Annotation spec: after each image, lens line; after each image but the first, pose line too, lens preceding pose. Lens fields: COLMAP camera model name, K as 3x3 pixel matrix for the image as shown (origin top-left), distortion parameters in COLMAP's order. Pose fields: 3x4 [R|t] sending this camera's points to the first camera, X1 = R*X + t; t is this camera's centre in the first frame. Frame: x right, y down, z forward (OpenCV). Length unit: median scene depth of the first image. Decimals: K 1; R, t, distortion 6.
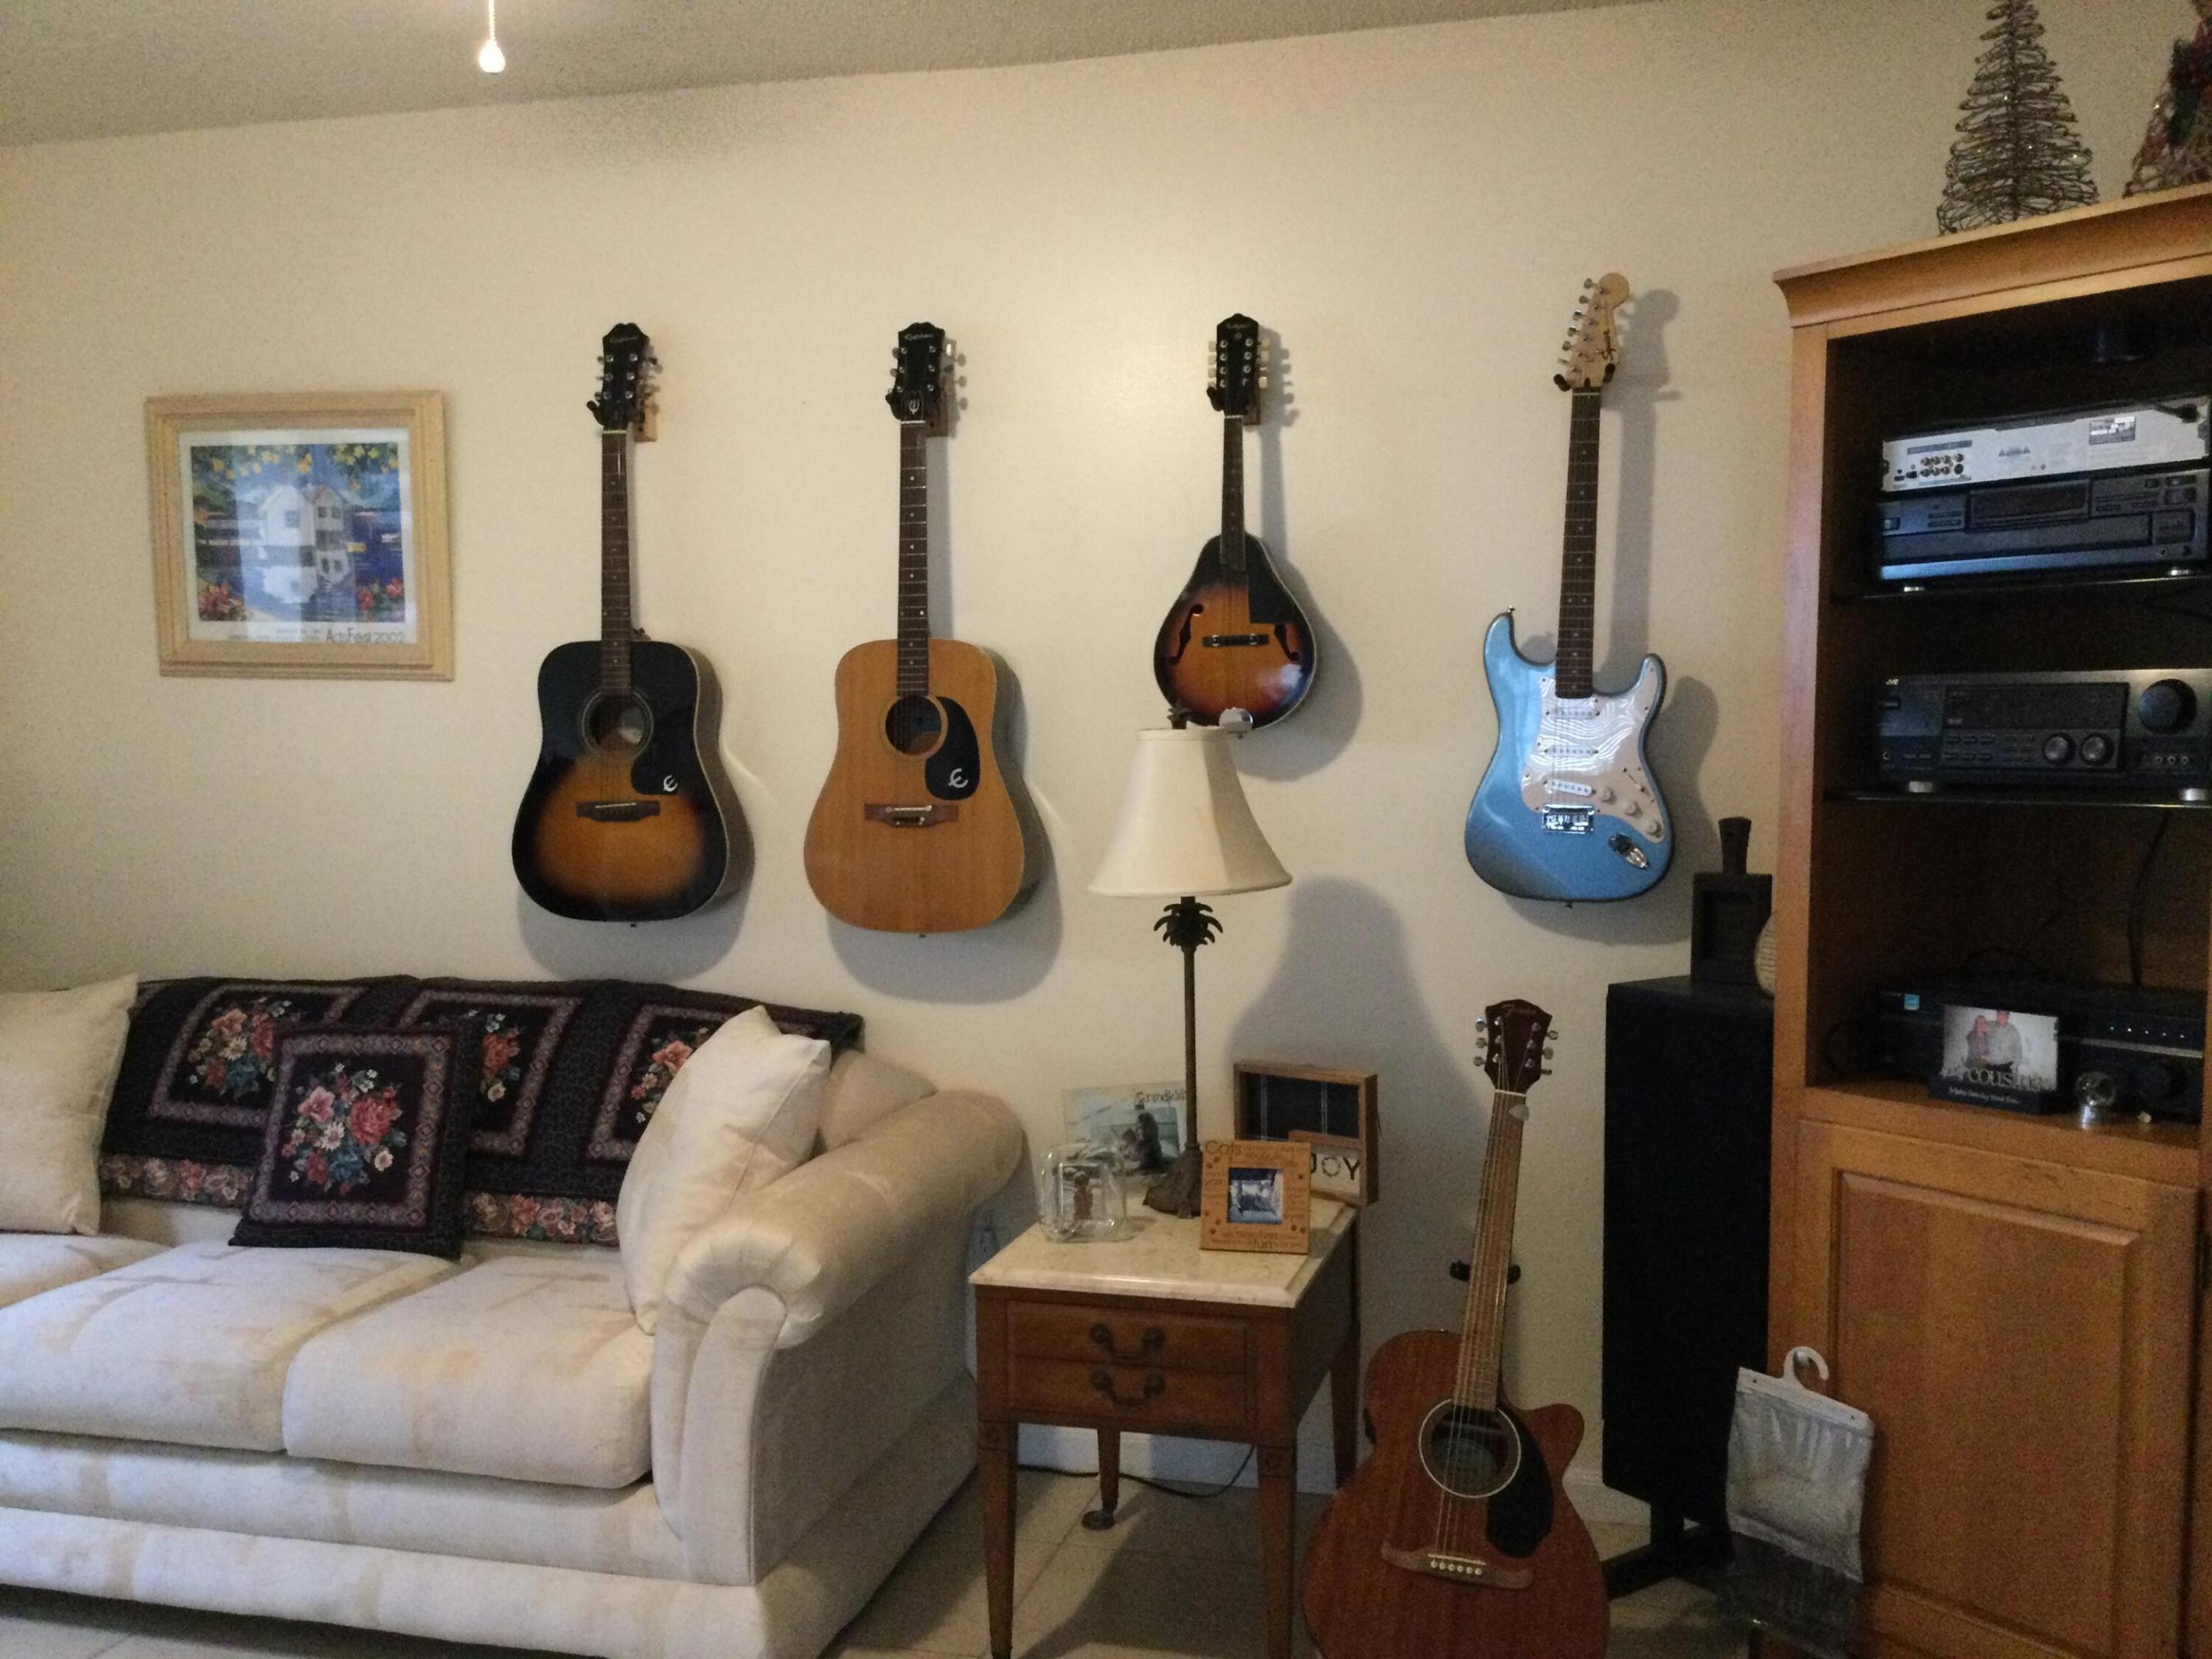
lens RADIAL K [[2003.1, 0, 1119.3], [0, 2003.1, 866.2], [0, 0, 1]] dist [0.149873, -0.292201]
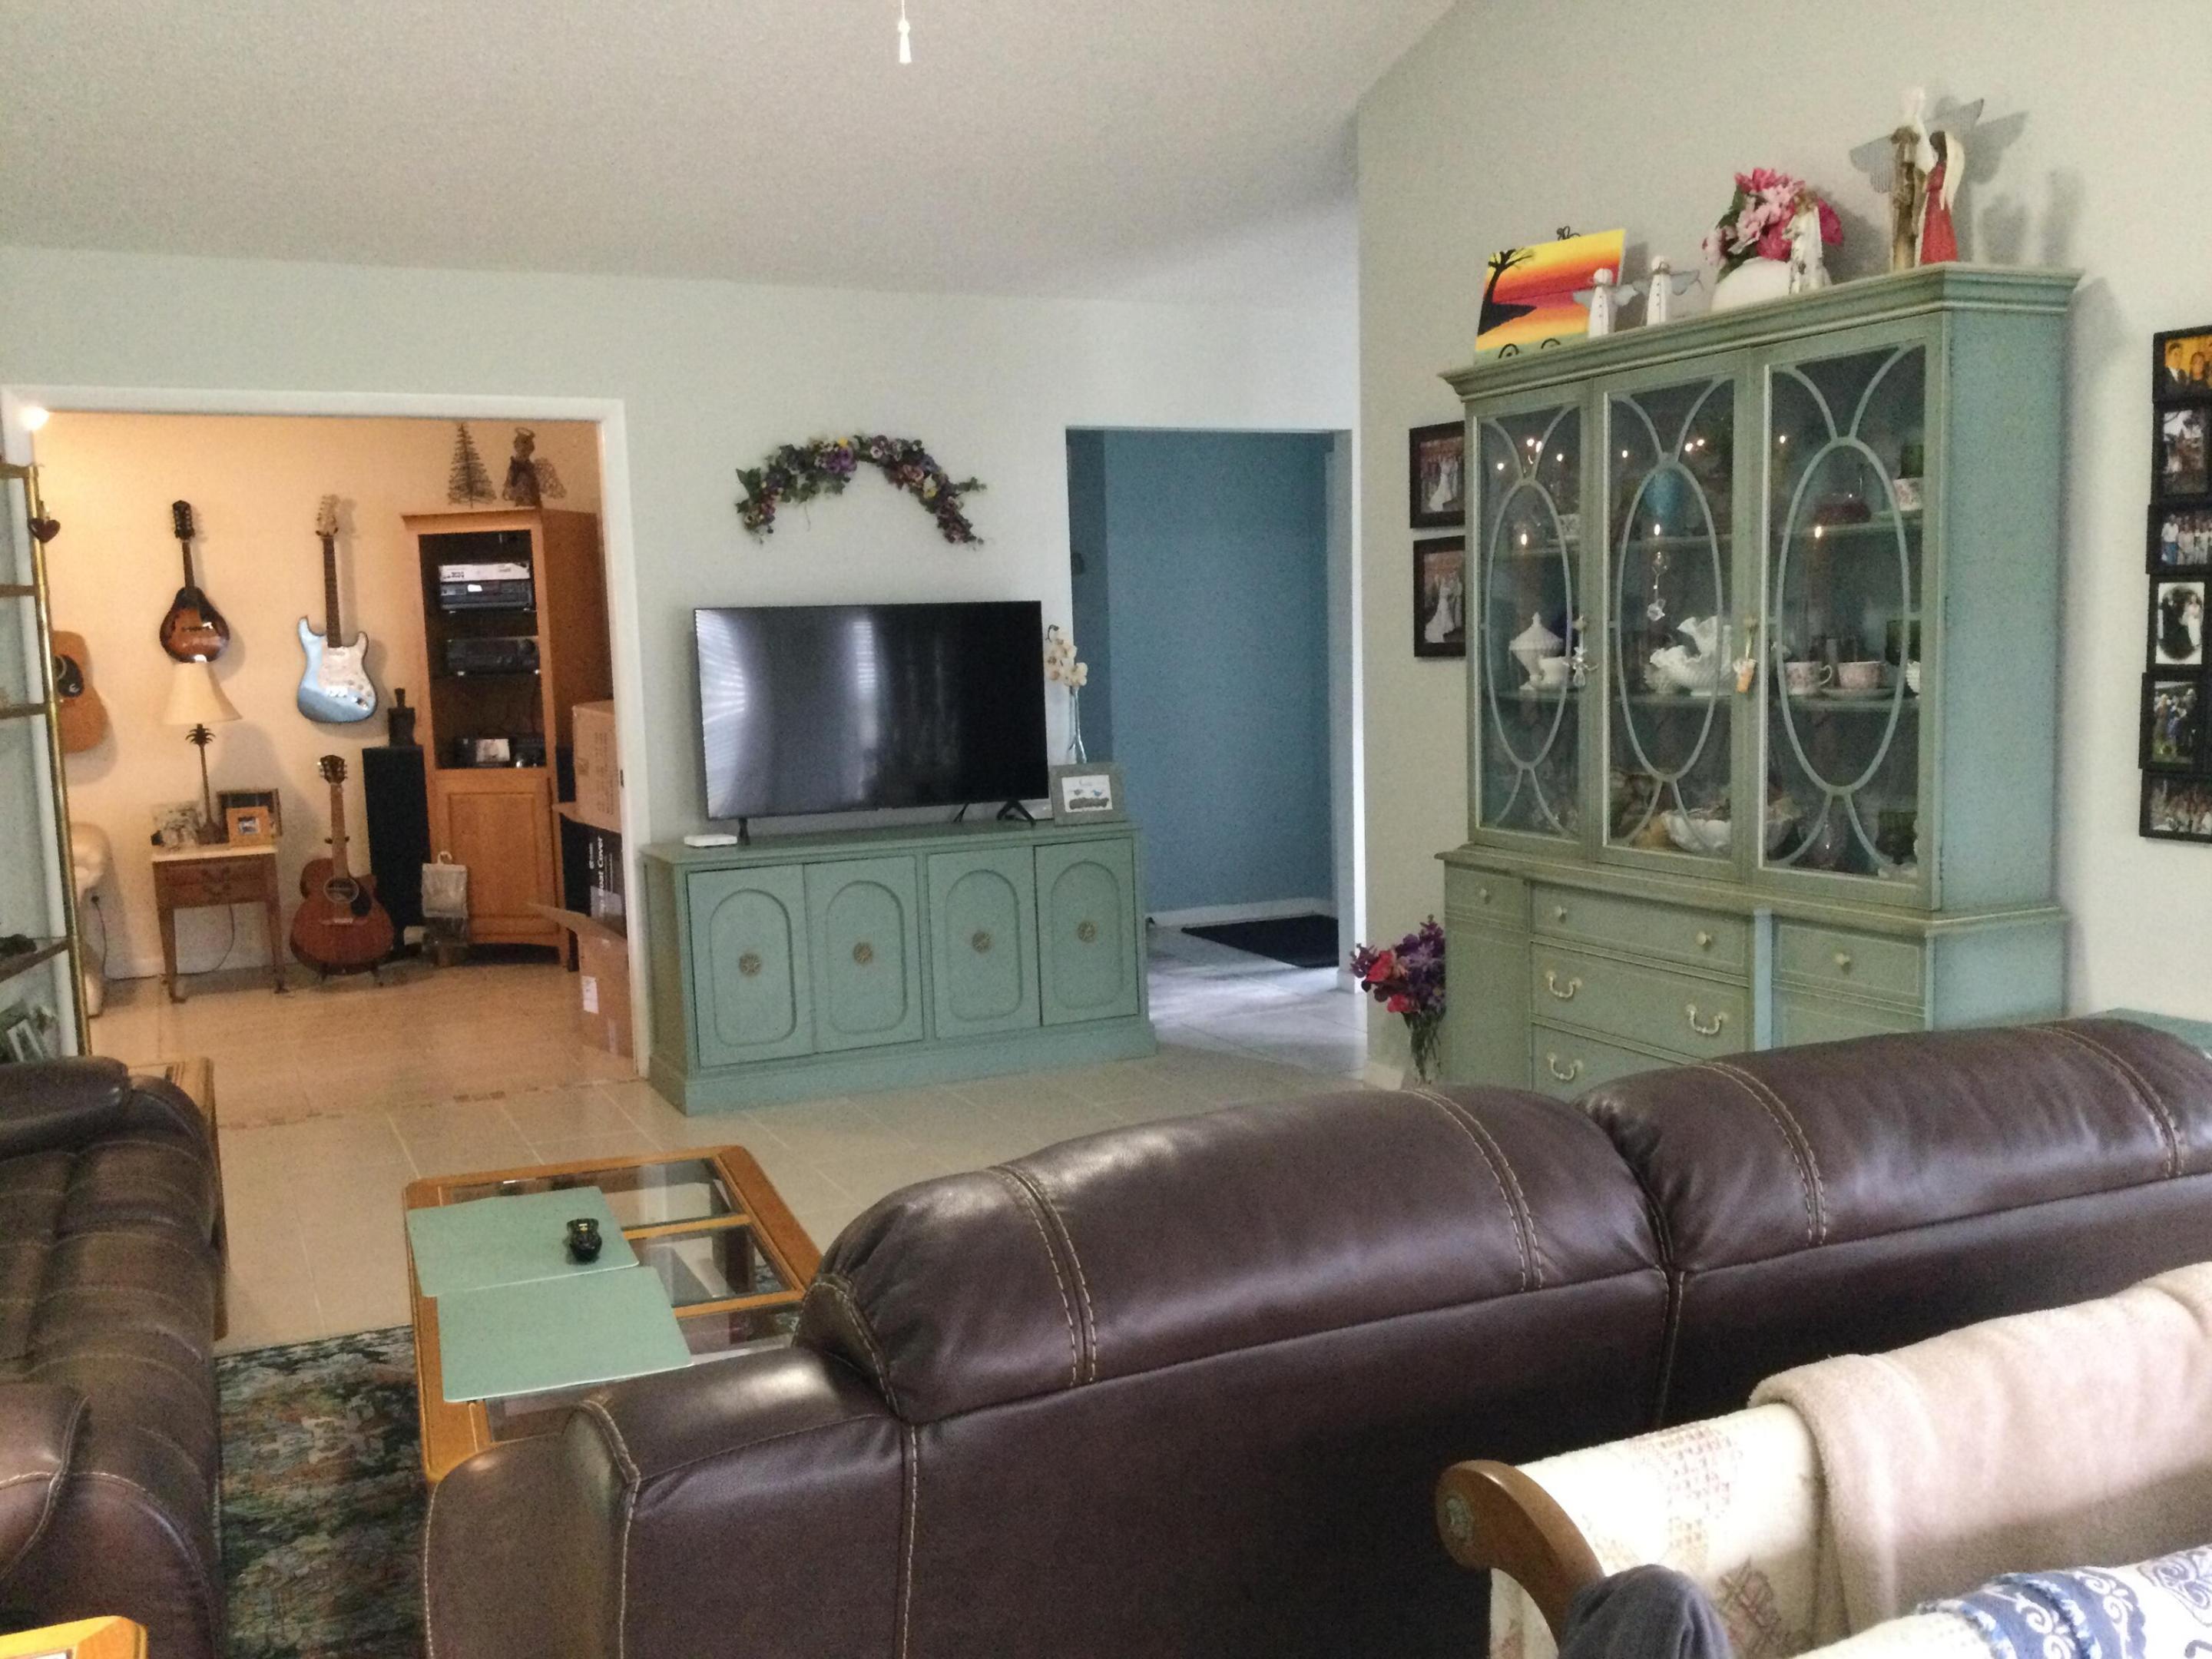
lens RADIAL K [[2003.1, 0, 1119.3], [0, 2003.1, 866.2], [0, 0, 1]] dist [0.149873, -0.292201]
pose [[0.771654, -0.101985, 0.627813, -0.780929], [0.079882, 0.994785, 0.063413, 0.132260], [-0.631007, 0.001218, 0.775777, -1.972680]]
